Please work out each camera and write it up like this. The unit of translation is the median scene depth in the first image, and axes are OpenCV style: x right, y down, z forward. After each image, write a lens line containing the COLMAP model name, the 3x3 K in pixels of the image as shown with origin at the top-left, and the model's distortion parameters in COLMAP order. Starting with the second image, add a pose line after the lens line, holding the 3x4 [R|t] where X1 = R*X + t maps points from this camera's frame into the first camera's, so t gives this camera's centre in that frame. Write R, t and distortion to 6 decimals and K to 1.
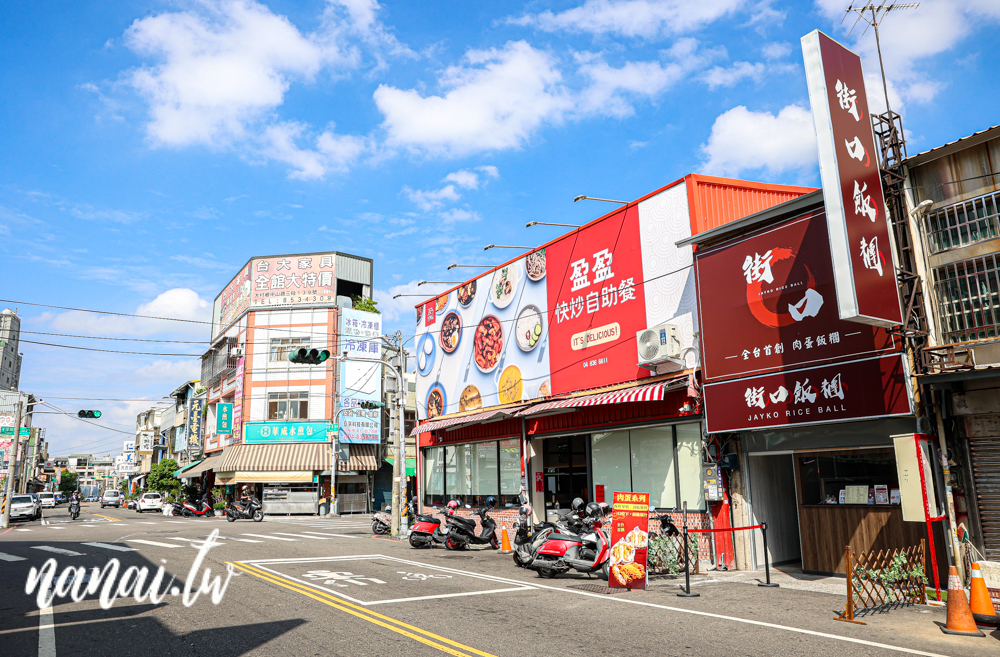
lens RADIAL K [[691.3, 0, 500.0], [0, 691.3, 328.5], [0, 0, 1]] dist [-0.117124, 0.082498]
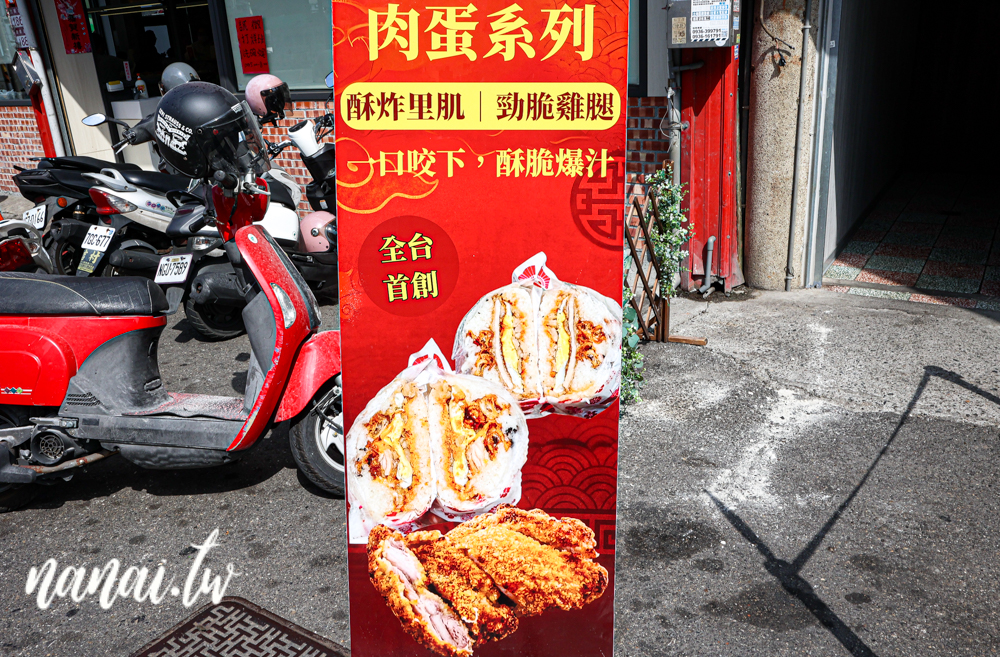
lens RADIAL K [[847.6, 0, 500.0], [0, 847.6, 328.5], [0, 0, 1]] dist [-0.068367, 0.073512]
pose [[0.919422, -0.166159, 0.356446, 0.123338], [-0.044944, 0.856029, 0.514971, 0.201065], [-0.390695, -0.489496, 0.779584, 0.798336]]
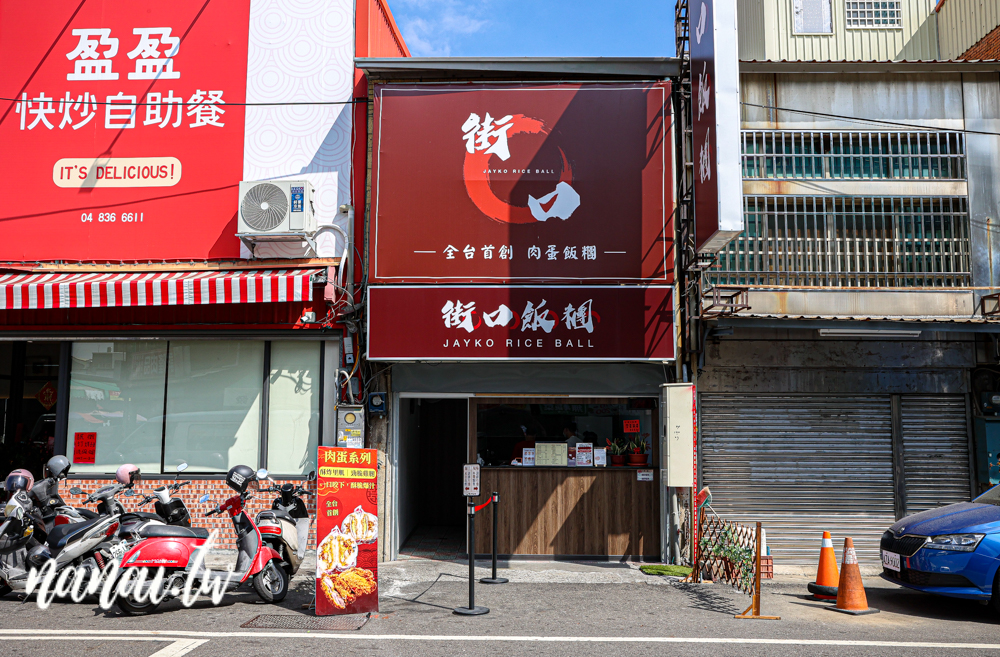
lens RADIAL K [[847.6, 0, 500.0], [0, 847.6, 328.5], [0, 0, 1]] dist [-0.068367, 0.073512]
pose [[0.579764, 0.112090, 0.807038, -0.303710], [-0.189882, 0.981807, 0.000044, 0.108291], [-0.792350, -0.153267, 0.590500, 0.459362]]
